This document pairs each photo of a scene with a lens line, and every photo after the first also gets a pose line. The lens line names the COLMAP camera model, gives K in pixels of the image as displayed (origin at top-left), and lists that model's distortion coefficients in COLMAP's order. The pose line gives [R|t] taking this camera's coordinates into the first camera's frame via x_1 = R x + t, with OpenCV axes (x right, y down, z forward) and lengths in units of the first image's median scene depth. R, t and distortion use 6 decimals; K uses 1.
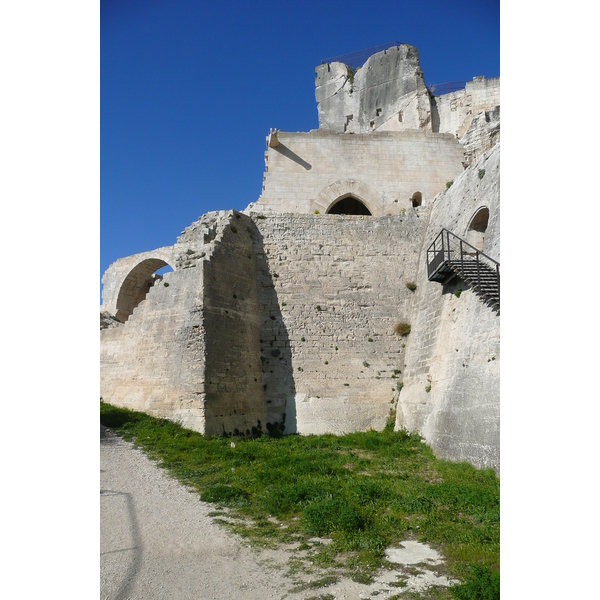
lens RADIAL K [[480.8, 0, 302.5], [0, 480.8, 300.9], [0, 0, 1]] dist [-0.026081, 0.013716]
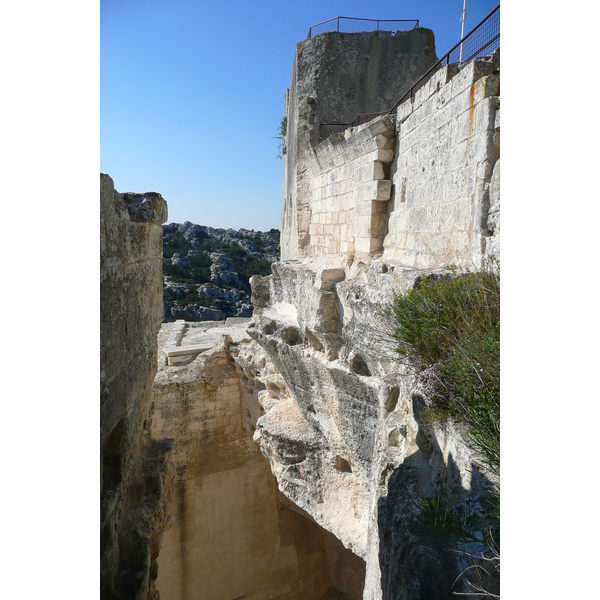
lens RADIAL K [[480.8, 0, 300.3], [0, 480.8, 298.4], [0, 0, 1]] dist [-0.026081, 0.013716]
pose [[0.460800, 0.125312, -0.878613, 0.731195], [0.144478, 0.966184, 0.213576, -0.454359], [0.875665, -0.225355, 0.427113, 0.855094]]
